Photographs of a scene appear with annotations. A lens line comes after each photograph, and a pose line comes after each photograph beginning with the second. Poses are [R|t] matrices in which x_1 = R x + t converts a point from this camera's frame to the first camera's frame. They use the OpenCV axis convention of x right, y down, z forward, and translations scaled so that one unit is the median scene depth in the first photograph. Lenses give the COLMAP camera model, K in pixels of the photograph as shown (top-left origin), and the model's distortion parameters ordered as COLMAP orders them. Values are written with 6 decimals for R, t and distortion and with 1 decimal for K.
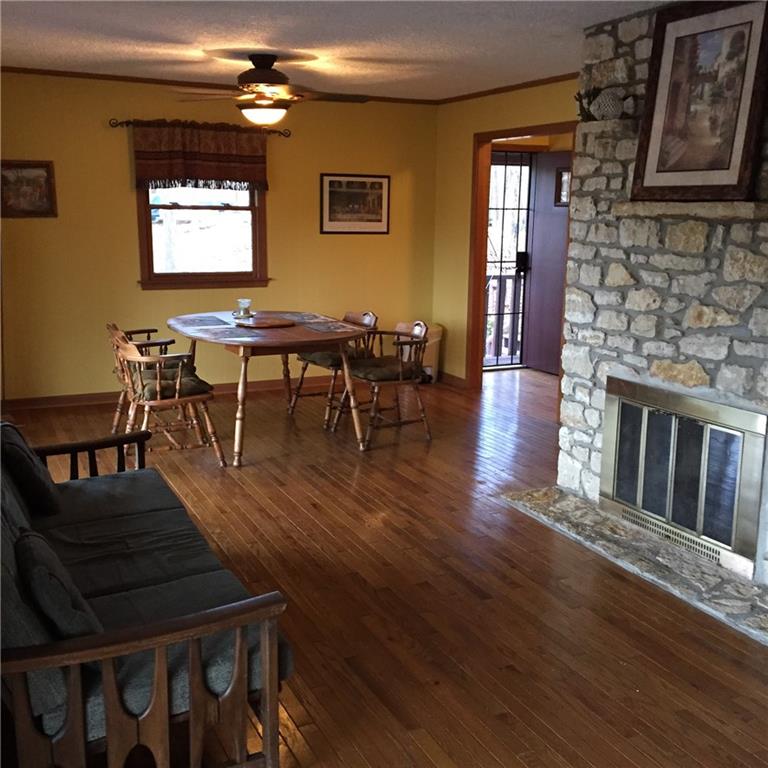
lens RADIAL K [[872.1, 0, 384.1], [0, 872.1, 383.7], [0, 0, 1]] dist [-0.016494, 0.000000]
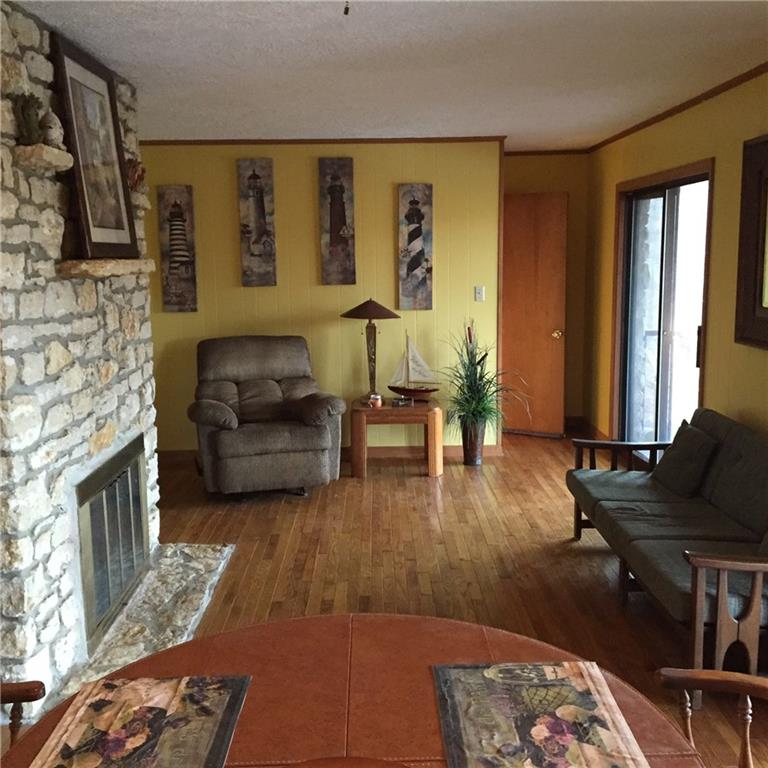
lens RADIAL K [[872.1, 0, 383.8], [0, 872.1, 383.8], [0, 0, 1]] dist [-0.016494, 0.000000]
pose [[-0.901571, -0.072775, 0.426467, -0.381373], [0.082536, 0.938713, 0.334671, -0.410870], [-0.424685, 0.336929, -0.840310, 1.874843]]
